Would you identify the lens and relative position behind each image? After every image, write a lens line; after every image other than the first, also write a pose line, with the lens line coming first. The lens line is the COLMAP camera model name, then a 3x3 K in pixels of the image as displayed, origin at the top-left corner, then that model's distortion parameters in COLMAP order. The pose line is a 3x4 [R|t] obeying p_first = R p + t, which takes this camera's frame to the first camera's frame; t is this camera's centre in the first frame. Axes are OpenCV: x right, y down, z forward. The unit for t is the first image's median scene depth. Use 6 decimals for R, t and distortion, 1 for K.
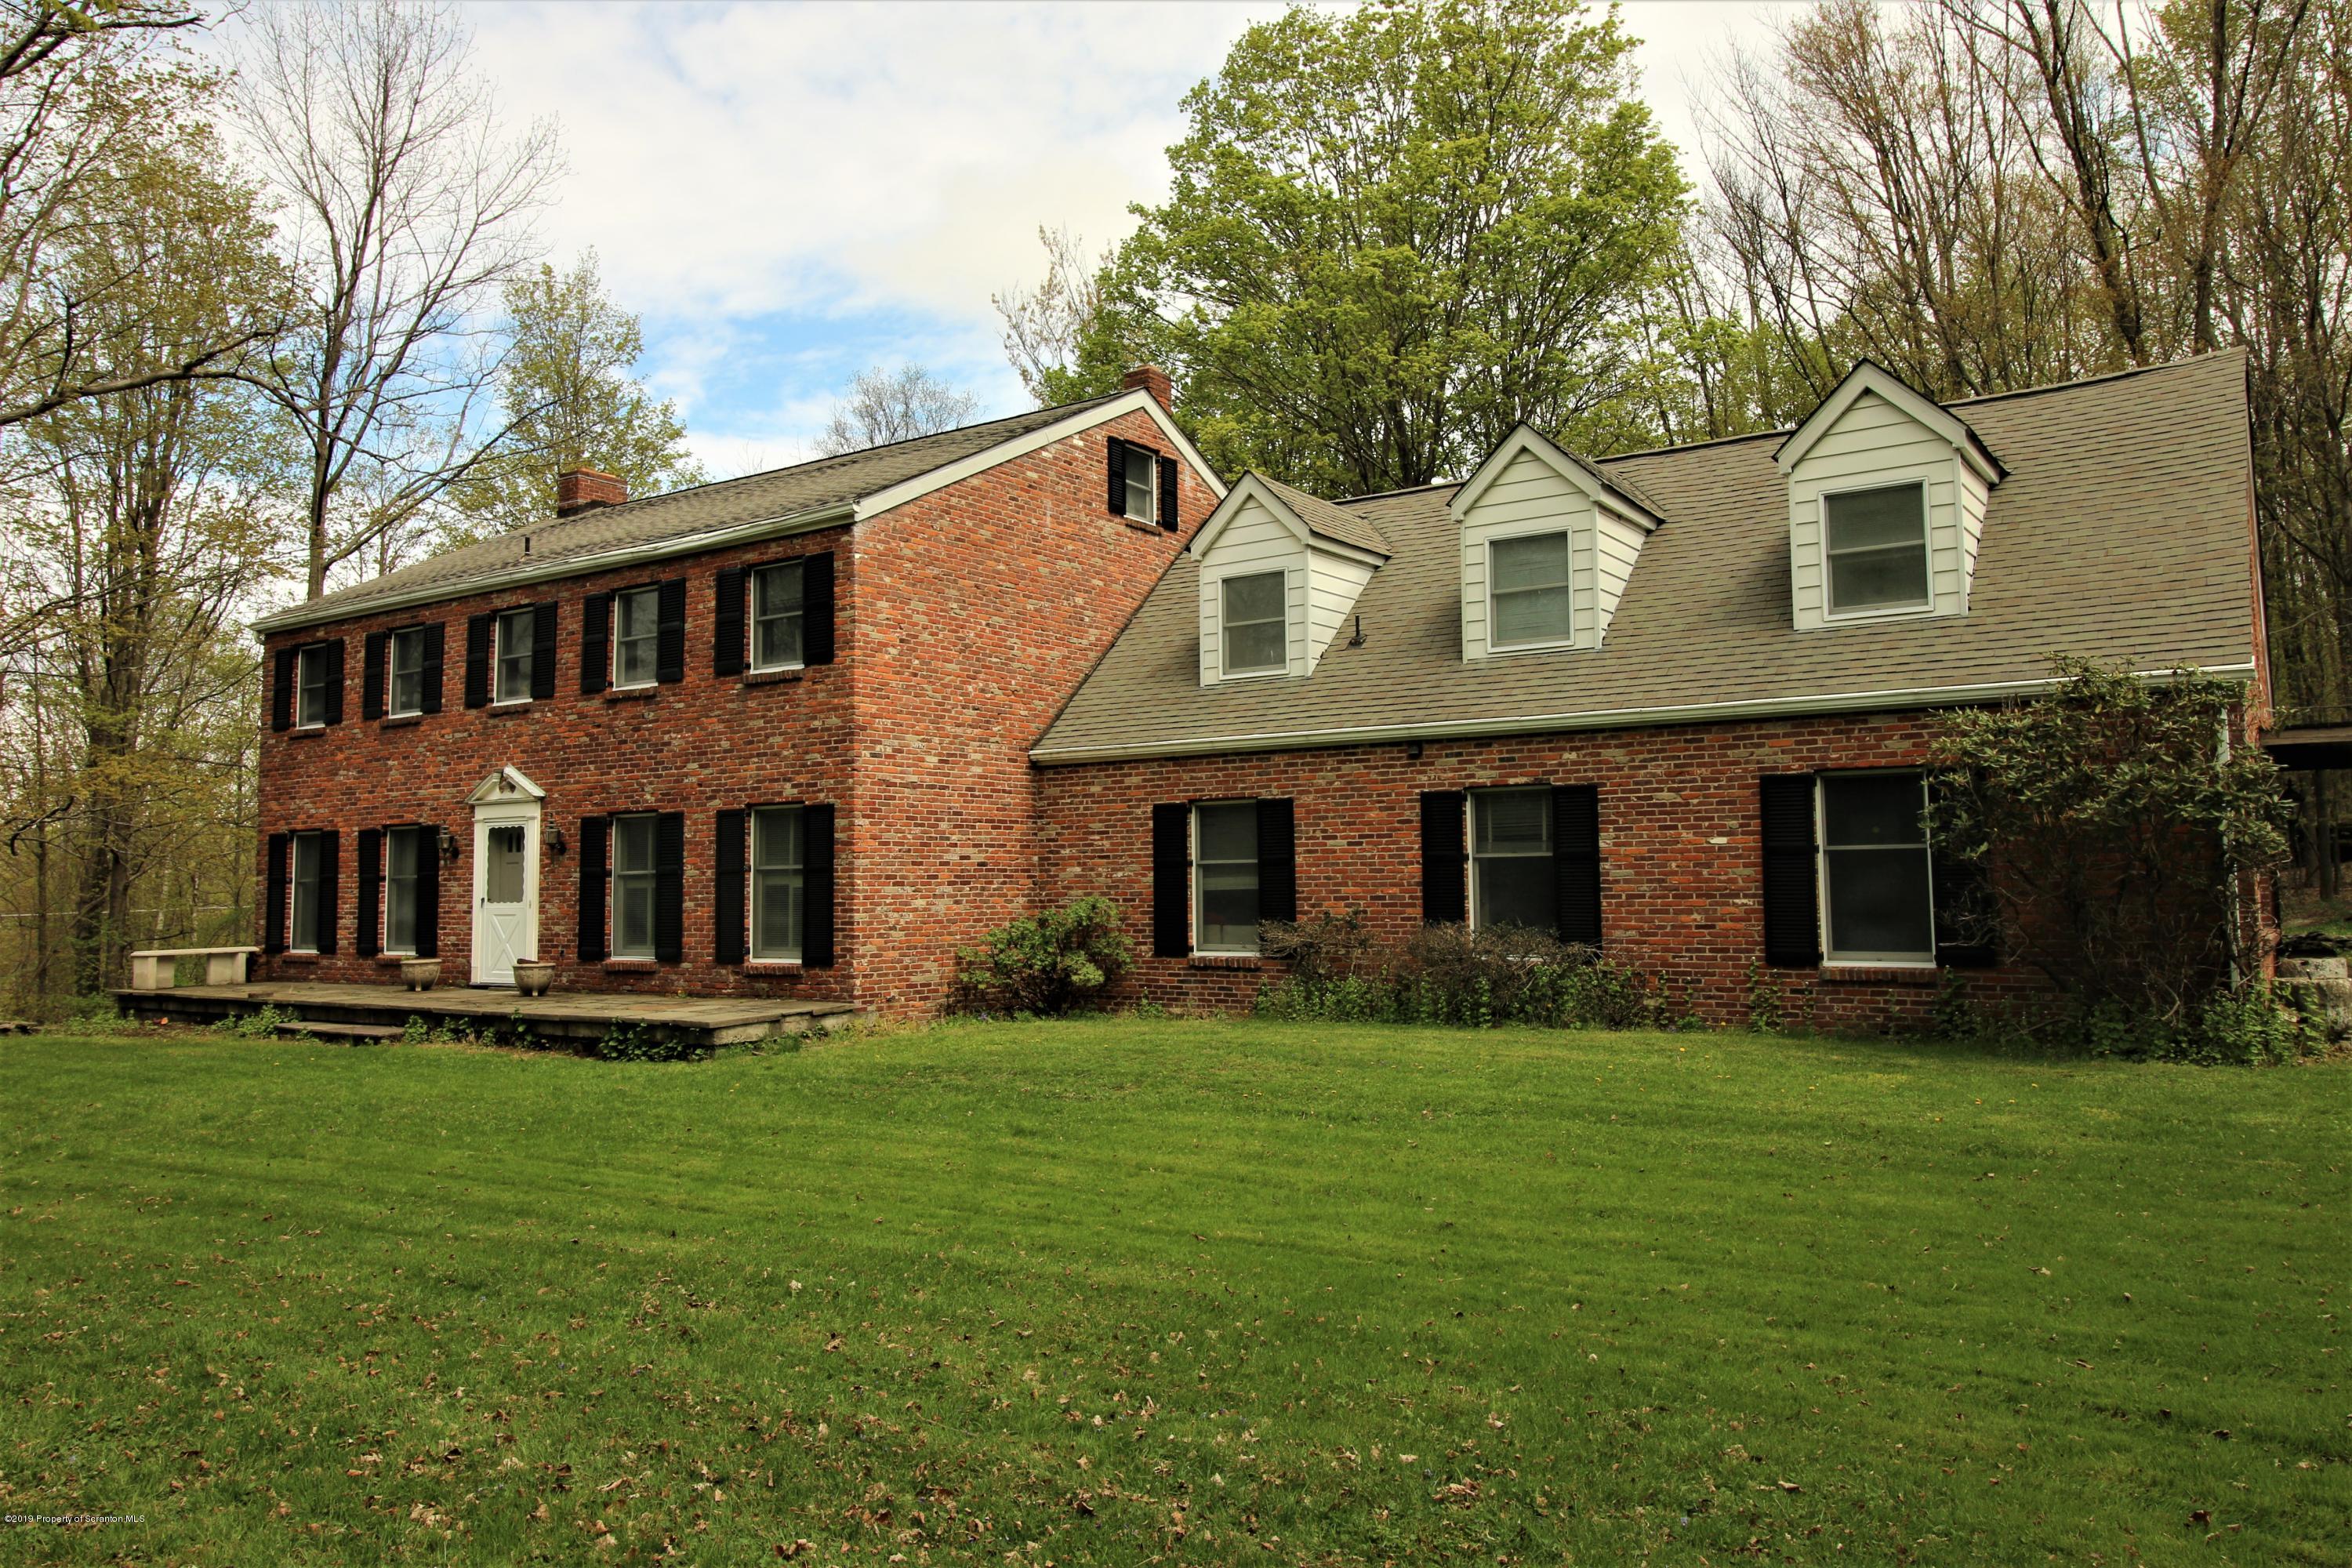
lens RADIAL K [[1685.4, 0, 1164.9], [0, 1685.4, 743.1], [0, 0, 1]] dist [0.011732, 0.002083]
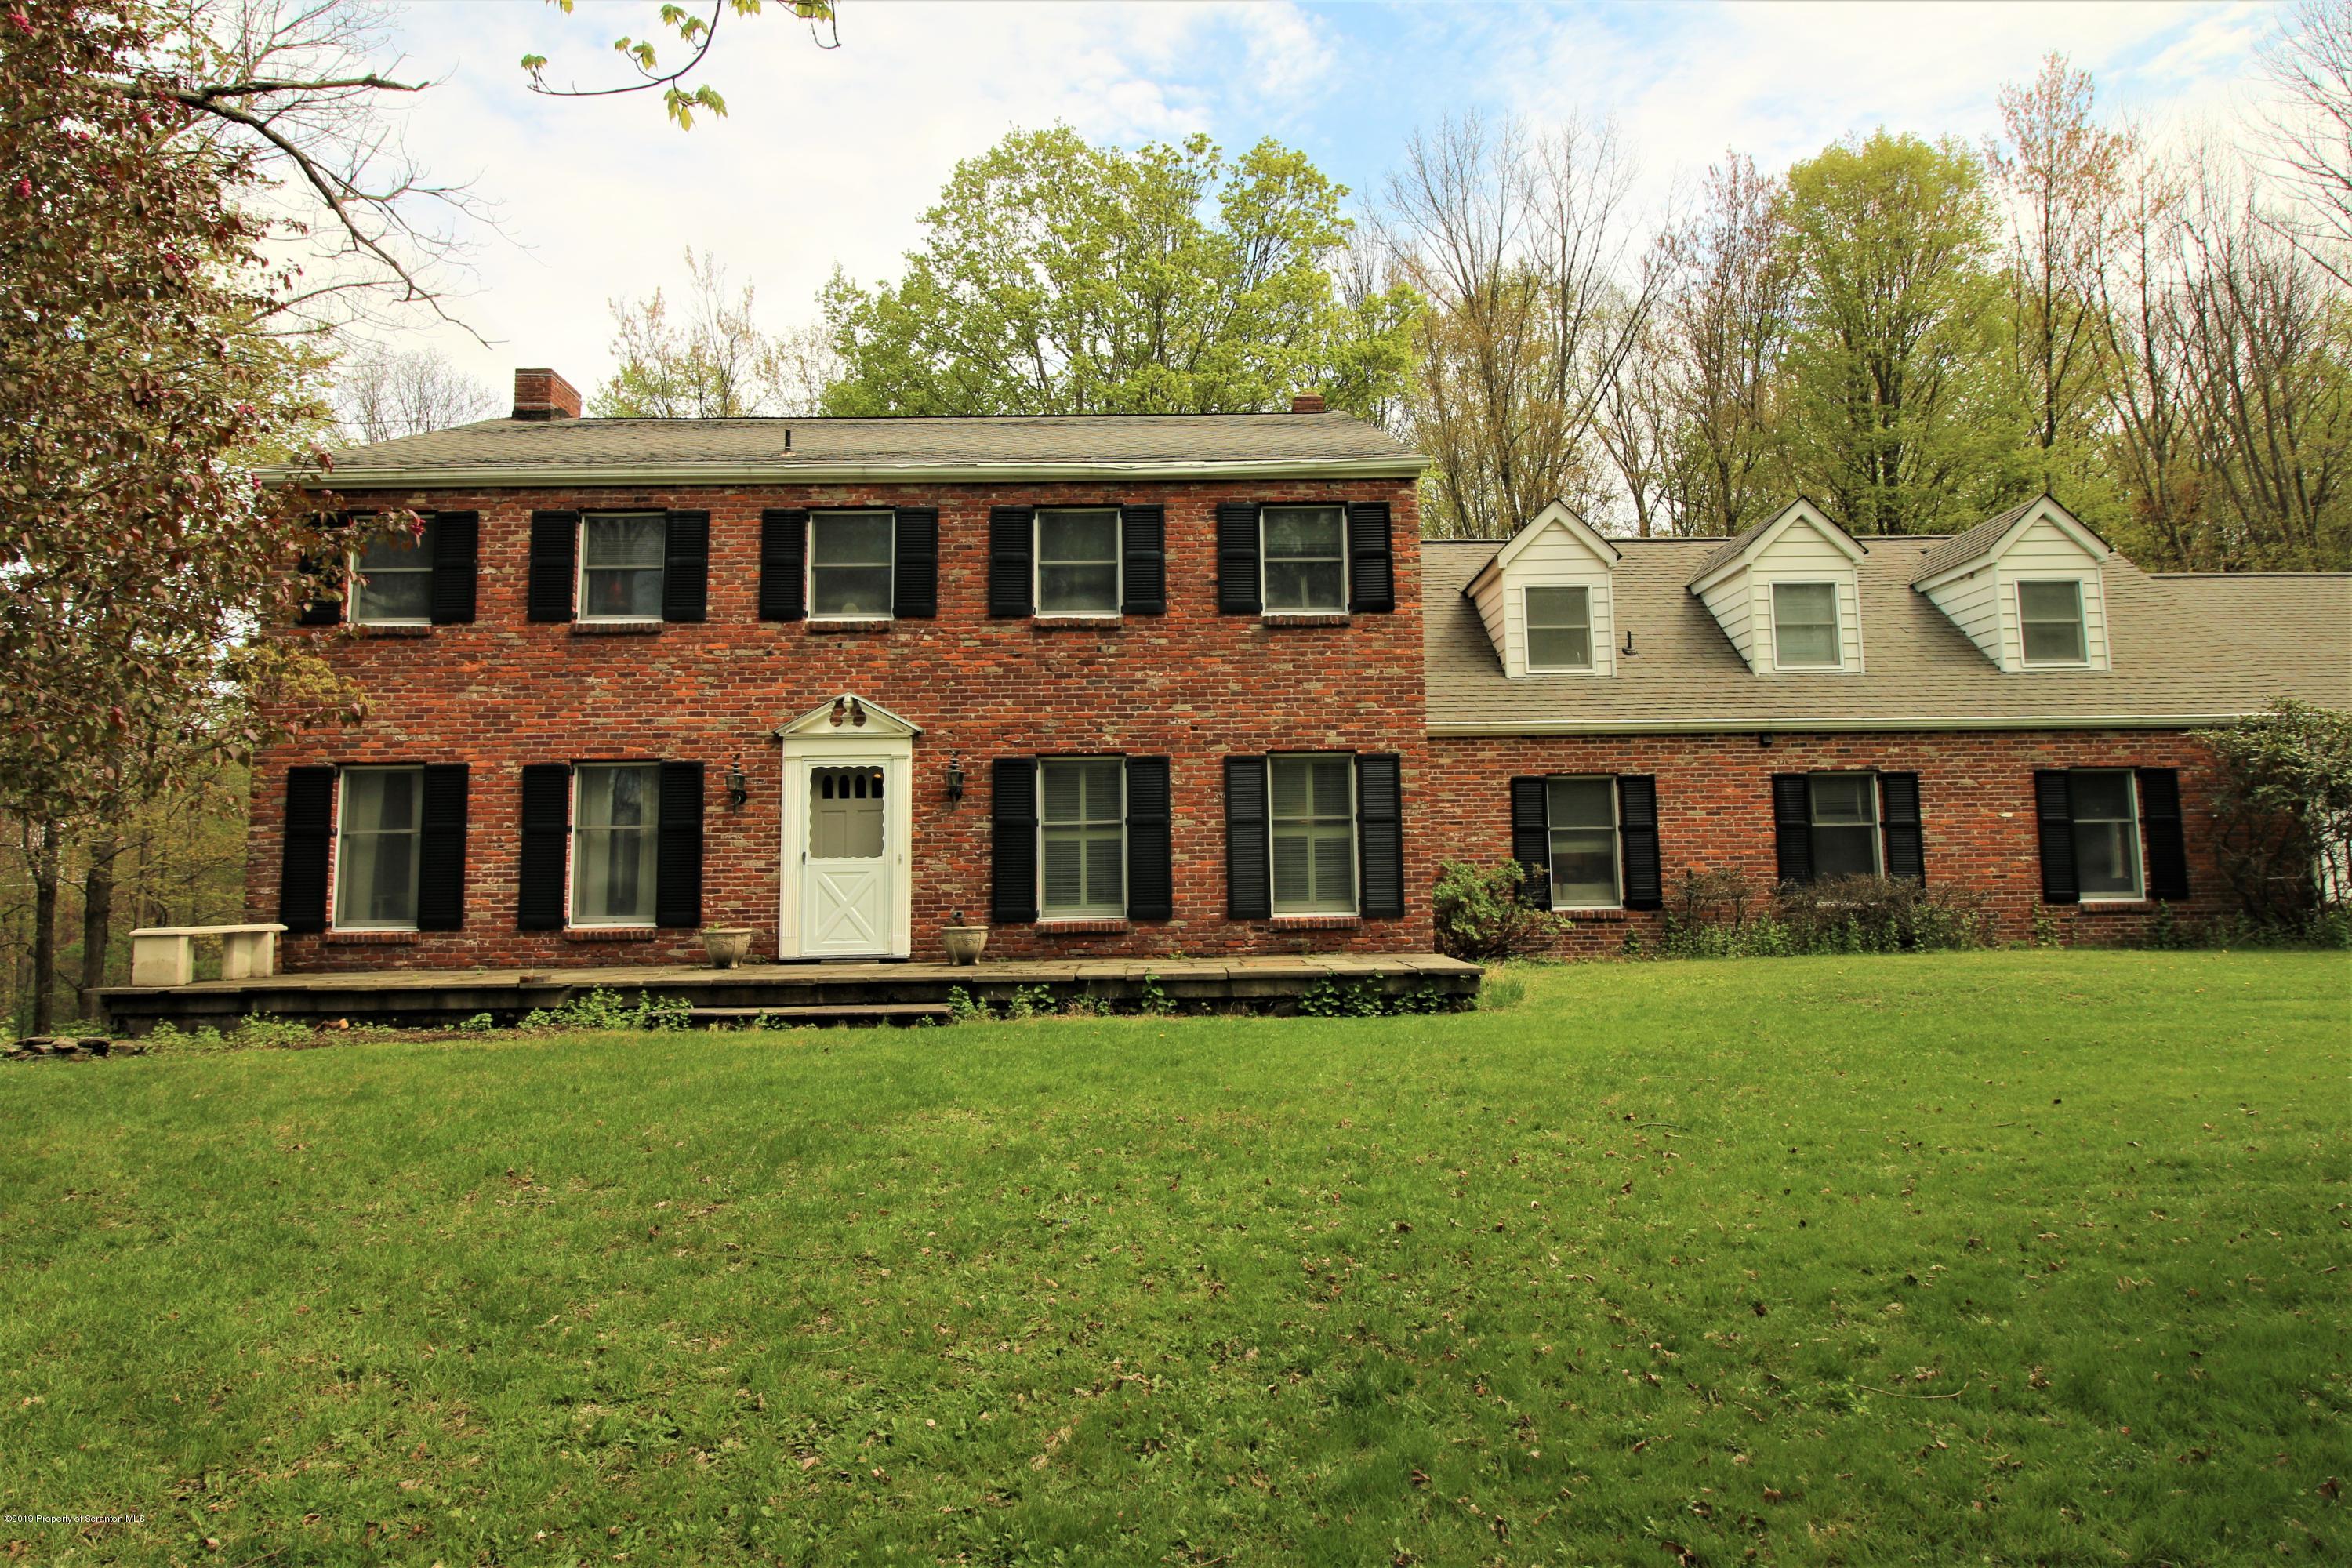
lens RADIAL K [[1321.2, 0, 1201.3], [0, 1321.2, 744.8], [0, 0, 1]] dist [0.001959, -0.001901]
pose [[0.806937, 0.068995, 0.586594, -0.687251], [-0.045790, 0.997472, -0.054333, 0.072100], [-0.588860, 0.016984, 0.808056, 0.405327]]
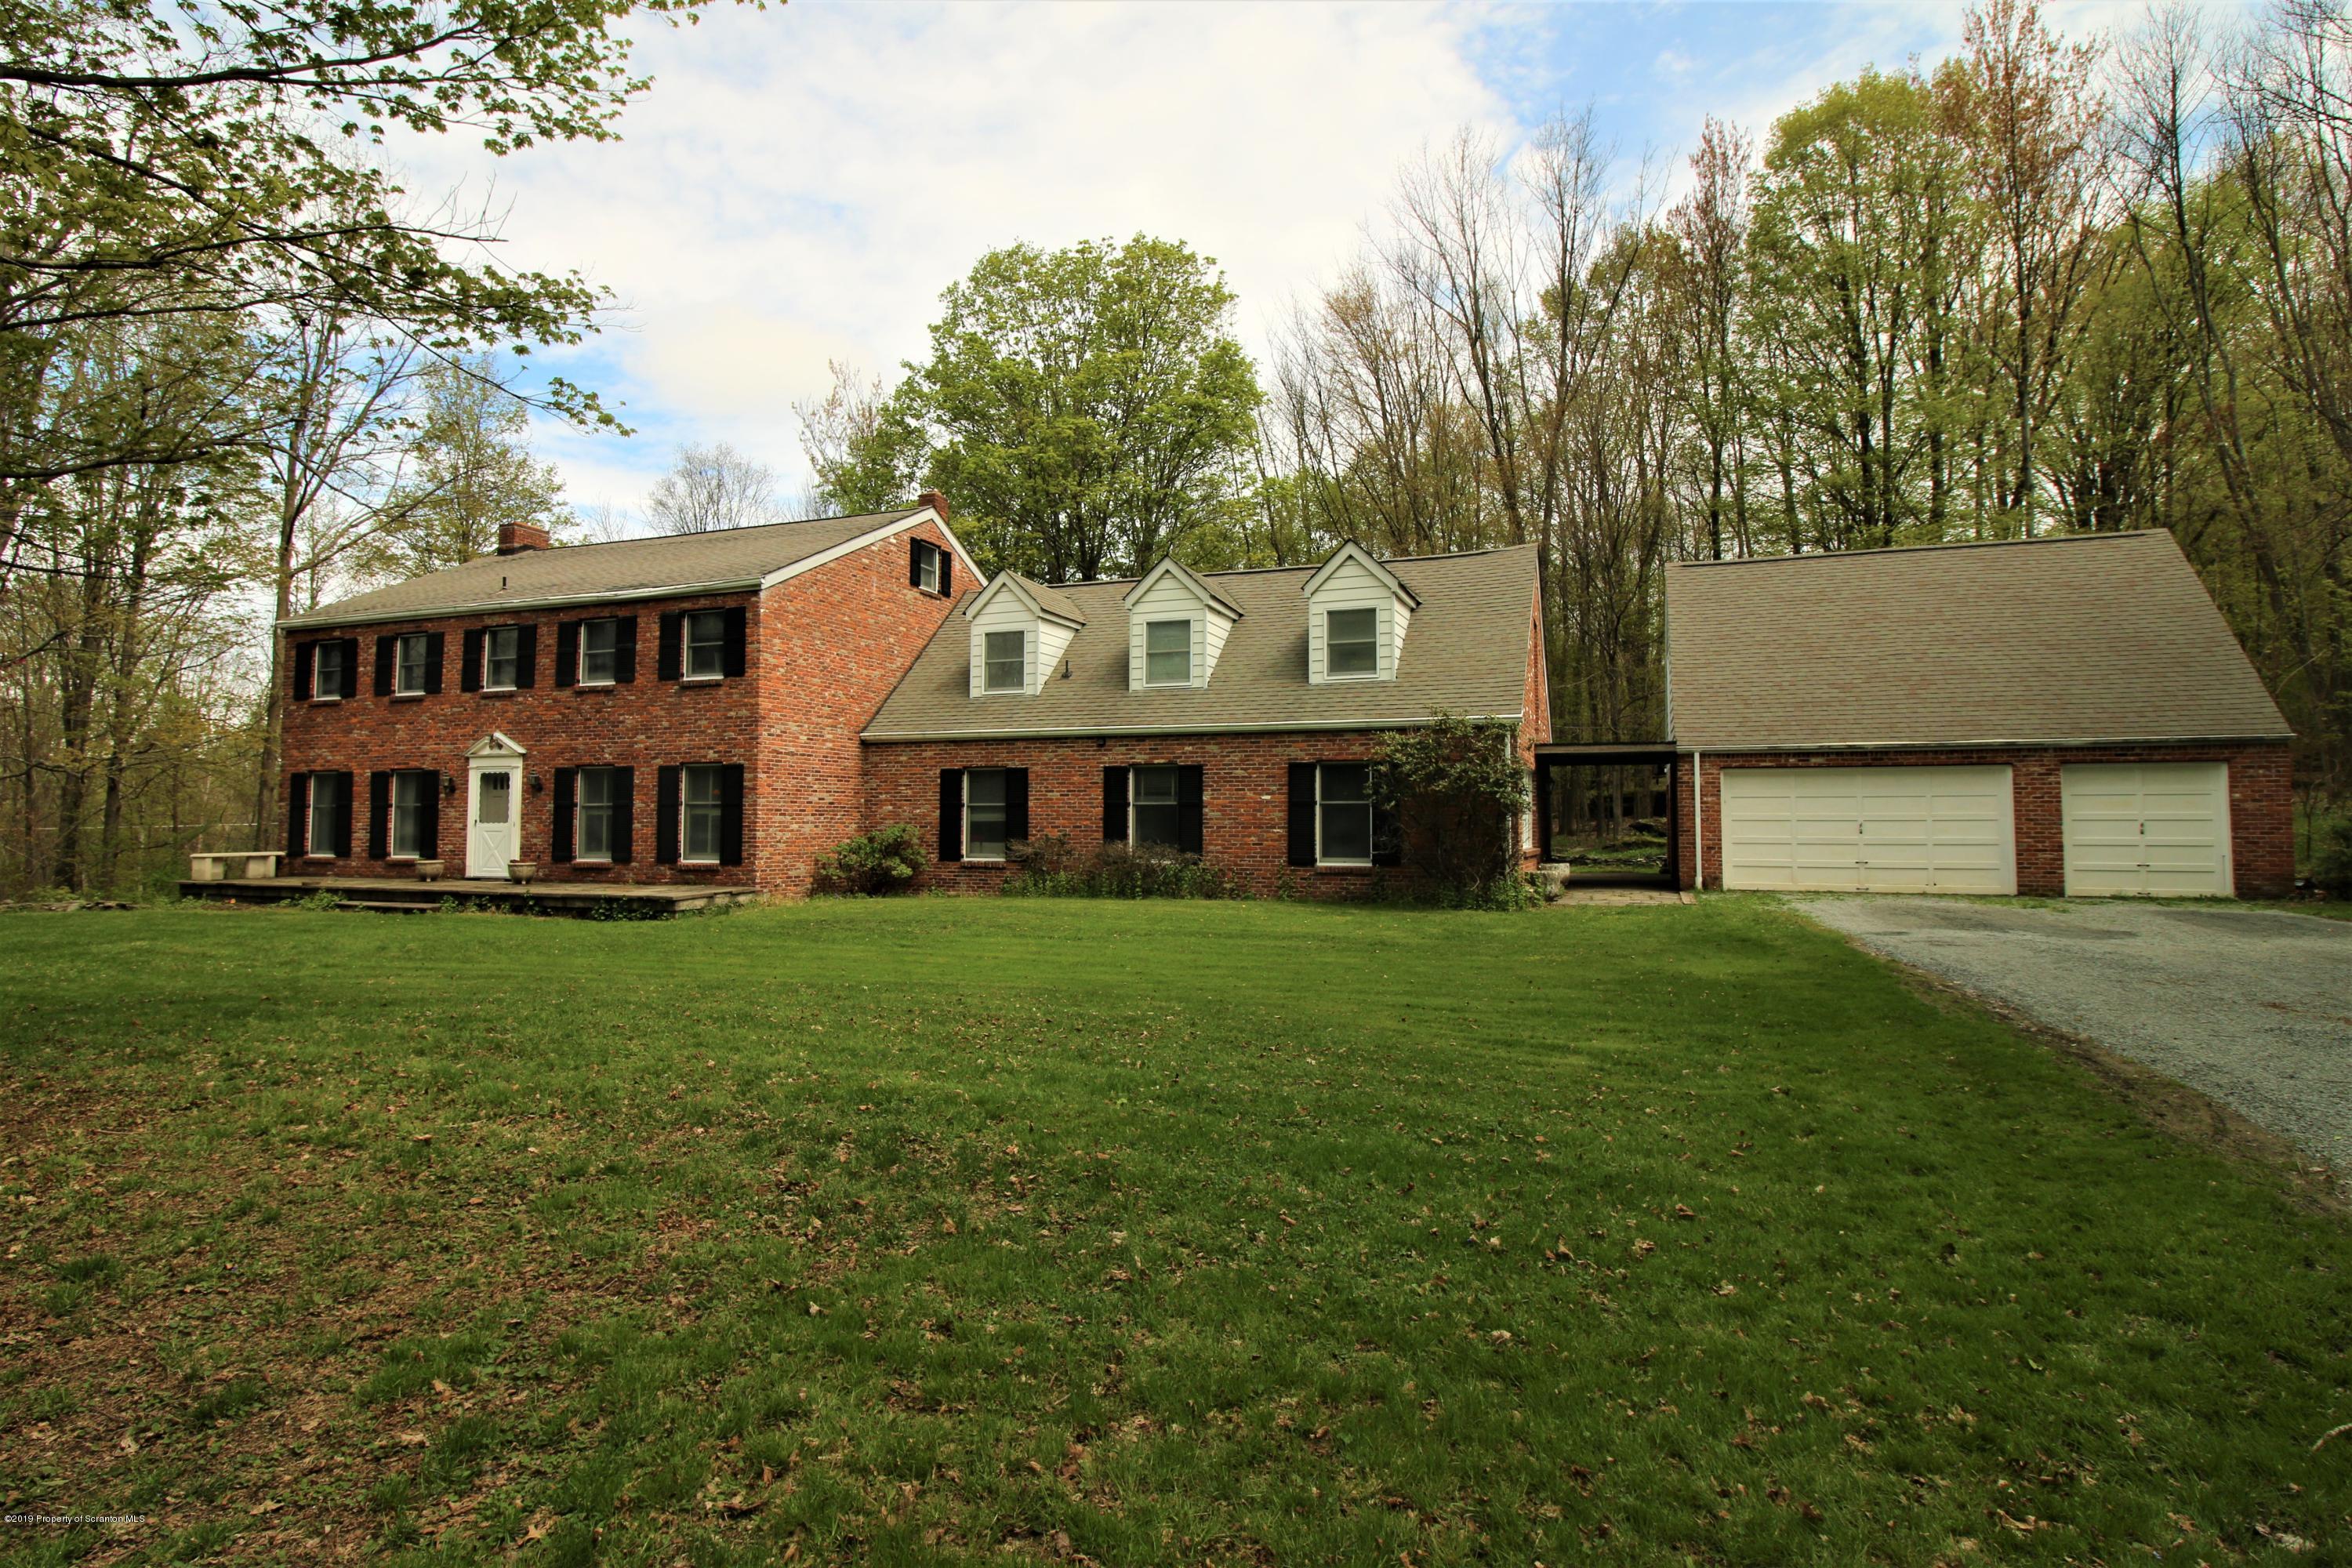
lens RADIAL K [[1222.9, 0, 1178.1], [0, 1222.9, 760.5], [0, 0, 1]] dist [-0.004547, -0.001256]
pose [[0.970116, 0.026165, 0.241226, -0.069419], [-0.033912, 0.999032, 0.028020, -0.013112], [-0.240259, -0.035363, 0.970064, -0.213170]]
